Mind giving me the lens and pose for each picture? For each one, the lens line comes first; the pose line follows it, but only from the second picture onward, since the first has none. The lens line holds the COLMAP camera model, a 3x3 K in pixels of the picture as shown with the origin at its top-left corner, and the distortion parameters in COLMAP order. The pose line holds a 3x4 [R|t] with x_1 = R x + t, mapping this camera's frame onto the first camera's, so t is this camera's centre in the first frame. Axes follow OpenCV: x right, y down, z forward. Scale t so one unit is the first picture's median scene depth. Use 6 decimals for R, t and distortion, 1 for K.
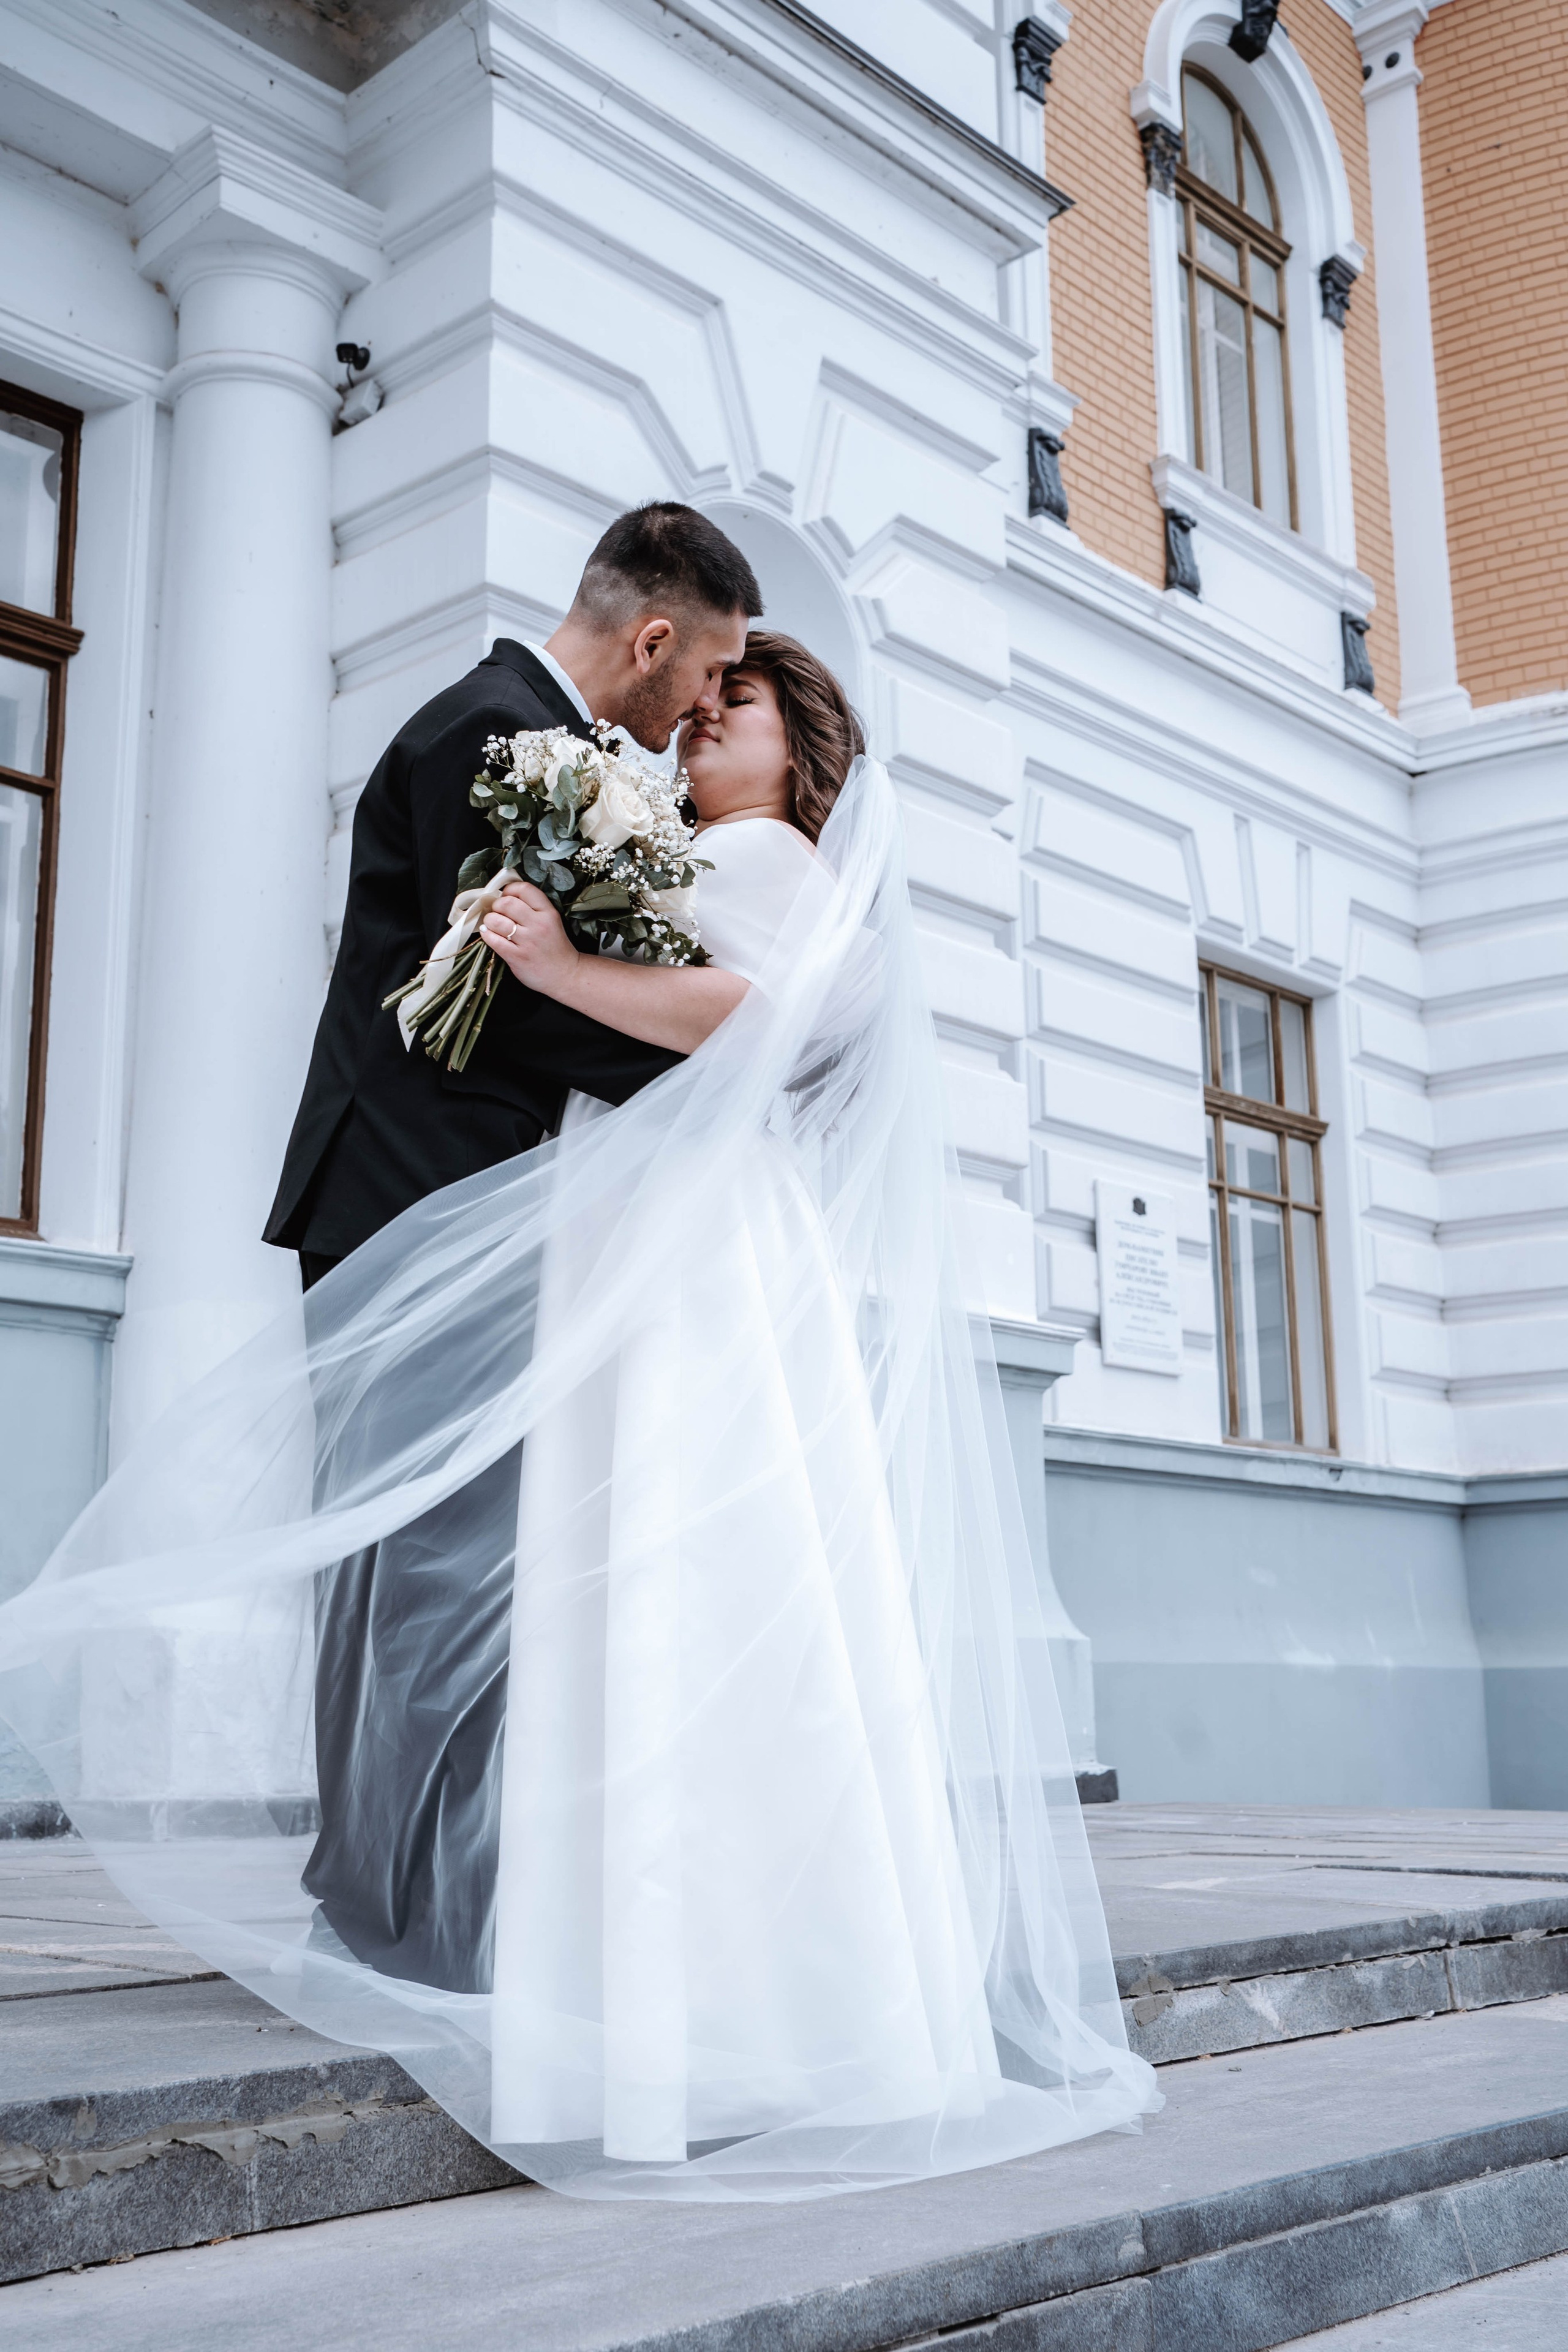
lens RADIAL K [[2444.5, 0, 798.0], [0, 2444.5, 1173.8], [0, 0, 1]] dist [-0.044992, 0.202859]
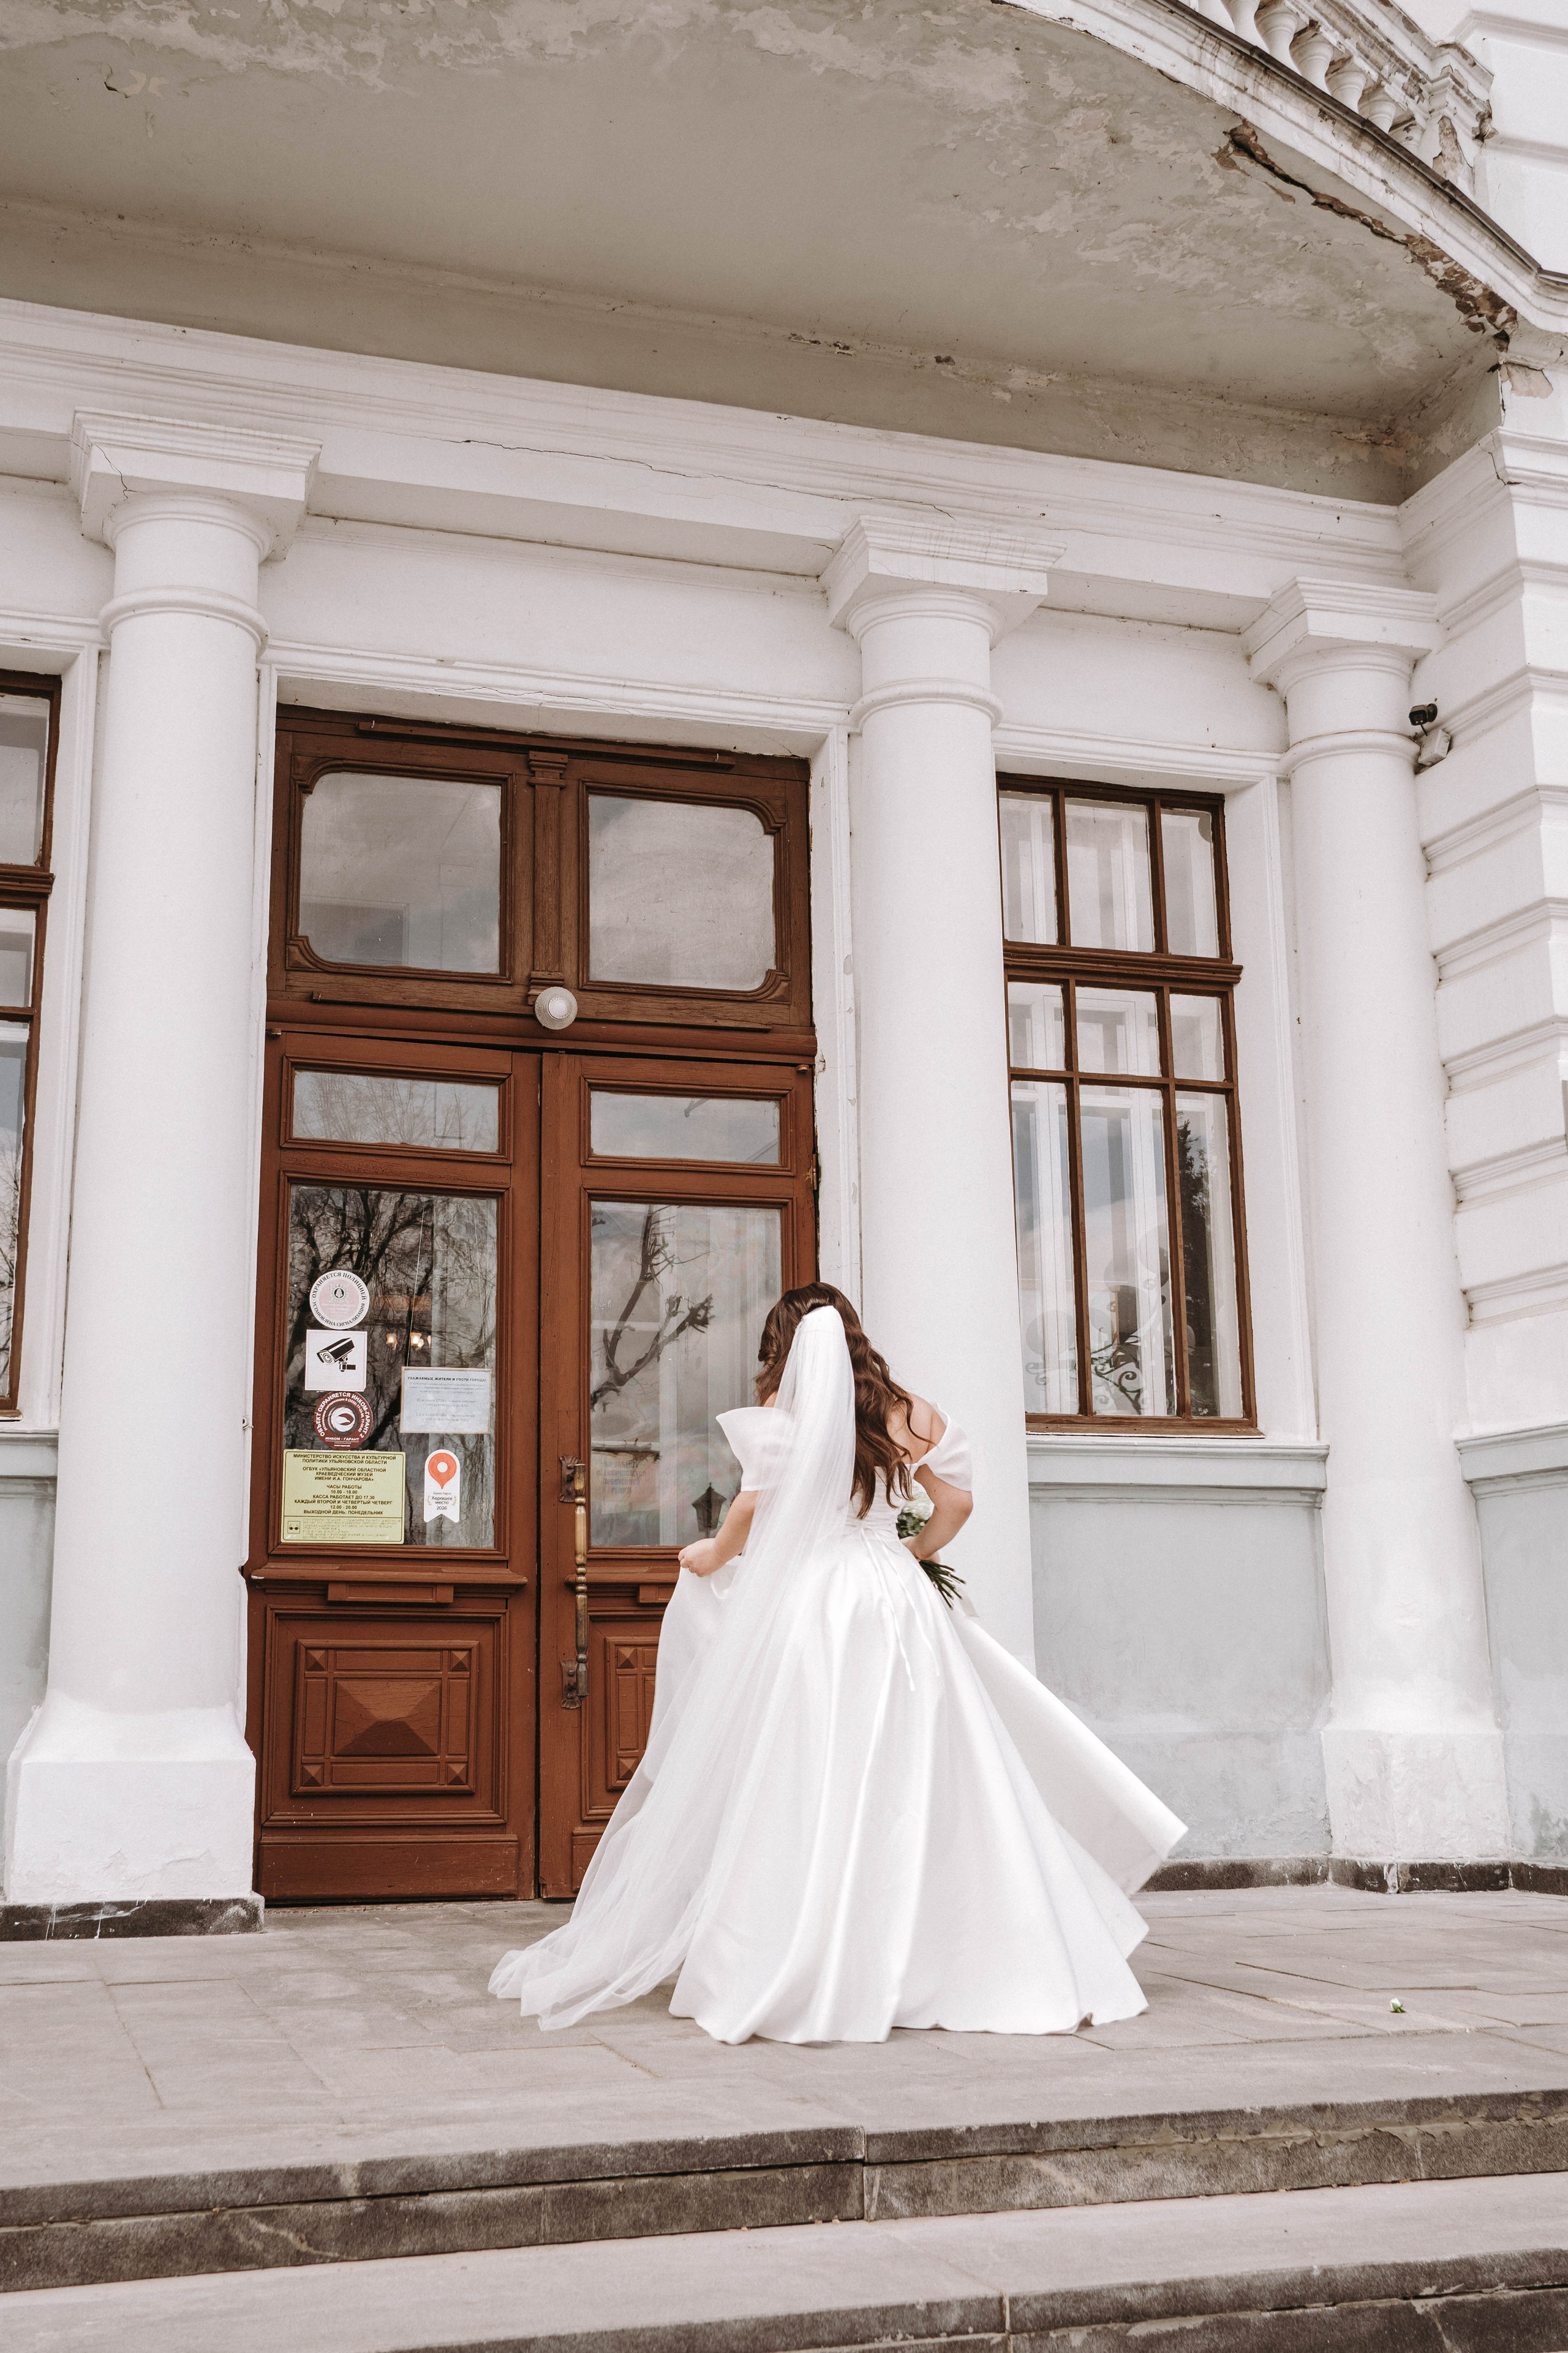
lens RADIAL K [[2445.3, 0, 798.0], [0, 2445.3, 1174.3], [0, 0, 1]] dist [-0.044992, 0.202859]
pose [[0.879403, -0.098623, -0.465751, 0.101187], [0.105491, 0.994355, -0.011374, -0.122658], [0.464244, -0.039130, 0.884843, -0.287871]]
